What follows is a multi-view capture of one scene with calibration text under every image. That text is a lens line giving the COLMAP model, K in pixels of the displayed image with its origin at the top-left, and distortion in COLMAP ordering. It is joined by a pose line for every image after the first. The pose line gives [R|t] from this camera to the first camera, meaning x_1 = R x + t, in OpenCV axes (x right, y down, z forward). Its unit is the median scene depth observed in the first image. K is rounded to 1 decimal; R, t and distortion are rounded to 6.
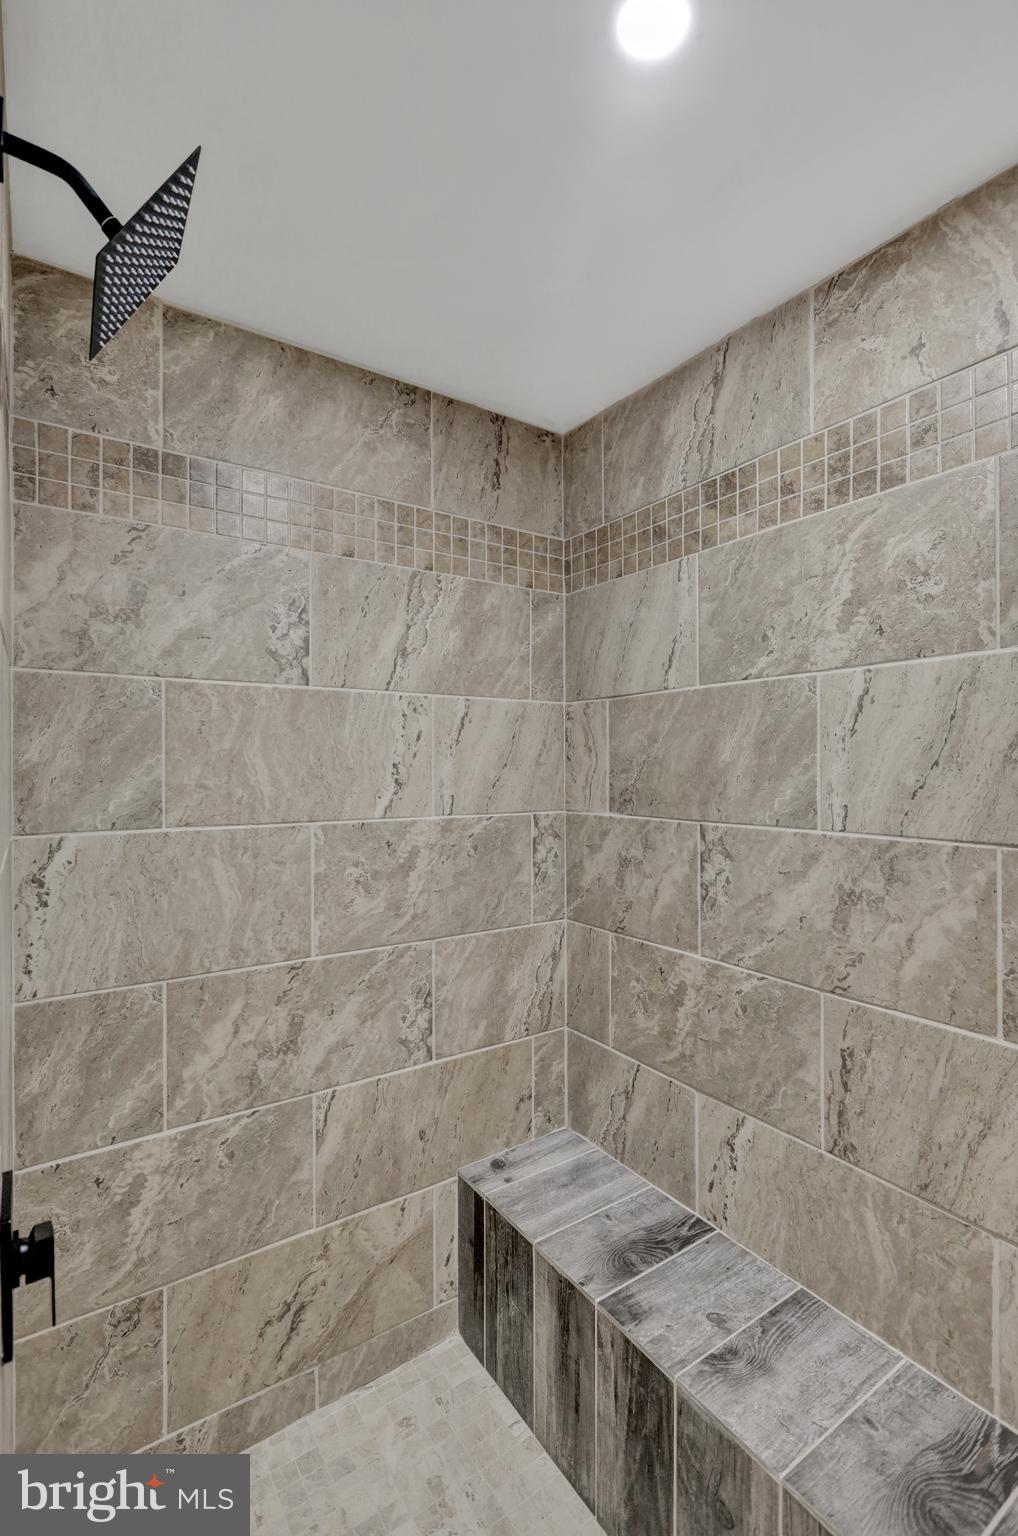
lens RADIAL K [[705.2, 0, 523.2], [0, 705.2, 768.7], [0, 0, 1]] dist [0.001996, 0.001925]
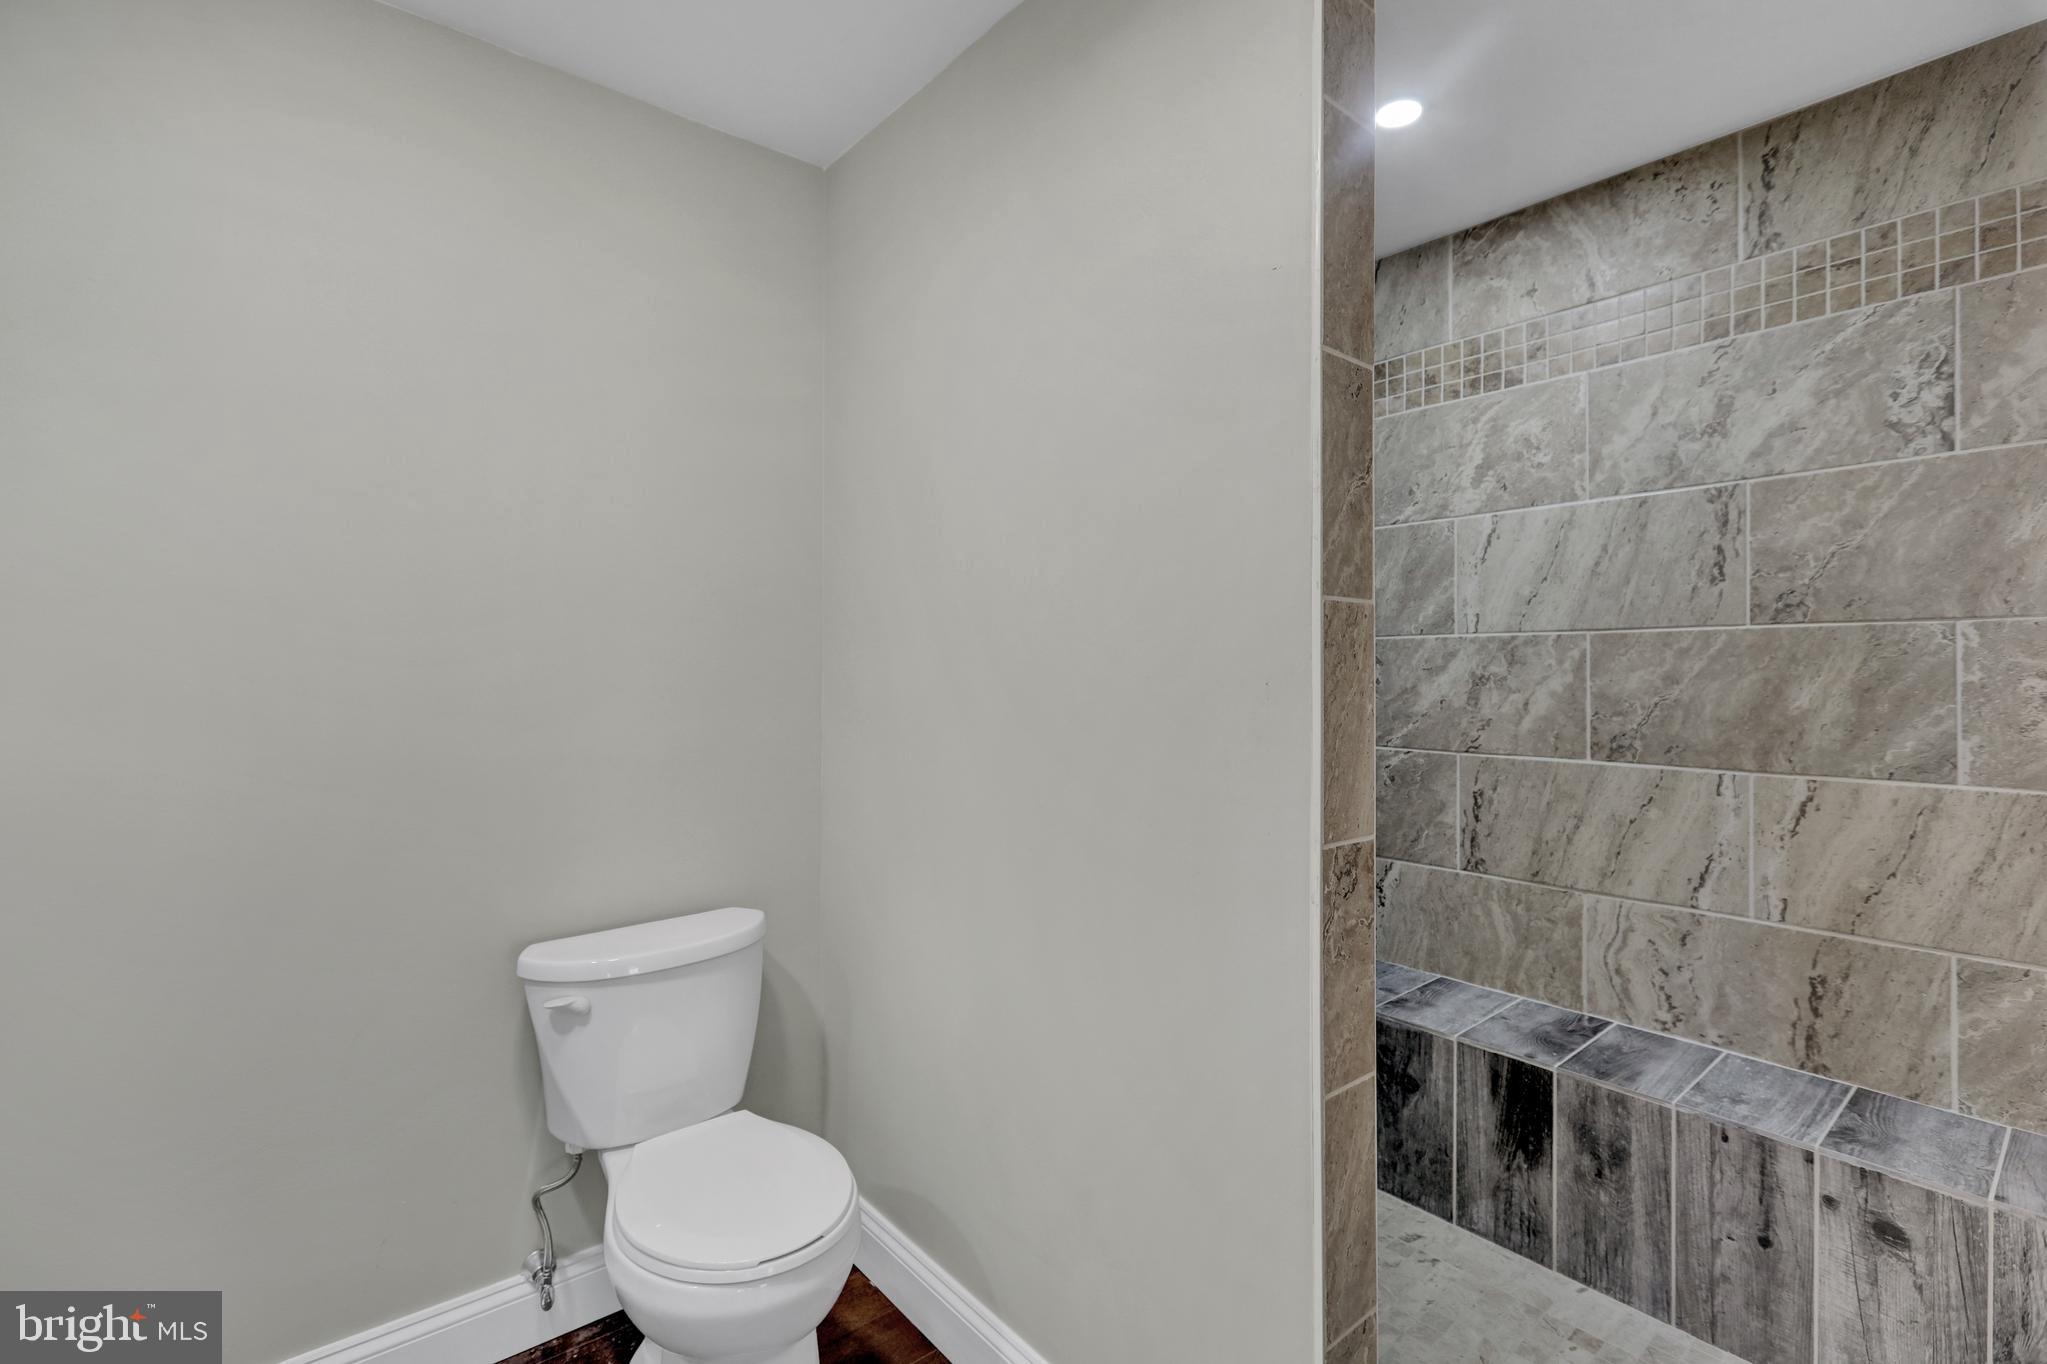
lens RADIAL K [[939.8, 0, 1005.9], [0, 939.8, 675.4], [0, 0, 1]] dist [0.001996, 0.001925]
pose [[0.995502, 0.008069, 0.094397, -0.649974], [-0.007182, 0.999927, -0.009725, 0.202494], [-0.094469, 0.009004, 0.995487, -0.760447]]
